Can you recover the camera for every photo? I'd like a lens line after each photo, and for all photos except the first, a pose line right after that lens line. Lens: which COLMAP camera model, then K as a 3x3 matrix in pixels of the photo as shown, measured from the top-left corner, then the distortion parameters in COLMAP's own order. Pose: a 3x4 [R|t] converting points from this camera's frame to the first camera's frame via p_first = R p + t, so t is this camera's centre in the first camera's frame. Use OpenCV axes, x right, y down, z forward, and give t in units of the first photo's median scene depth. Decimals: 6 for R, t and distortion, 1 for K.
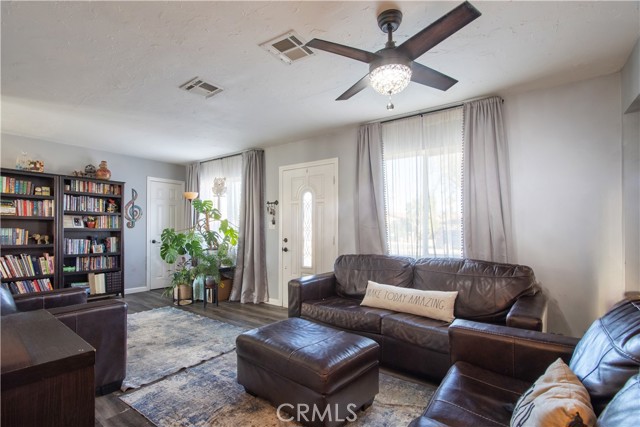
lens RADIAL K [[300.5, 0, 311.5], [0, 300.5, 231.5], [0, 0, 1]] dist [0.000674, 0.000028]
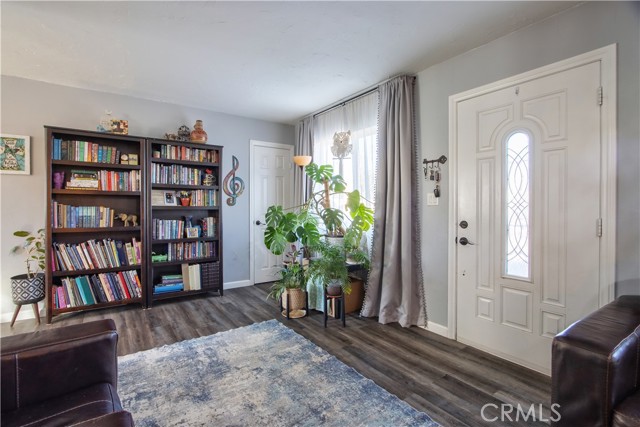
lens RADIAL K [[297.9, 0, 320.0], [0, 297.9, 213.5], [0, 0, 1]] dist [-0.000915, 0.000026]
pose [[0.954863, 0.000317, -0.297046, -0.168001], [0.003824, 0.999903, 0.013357, -0.000188], [0.297021, -0.013890, 0.954770, 0.369248]]
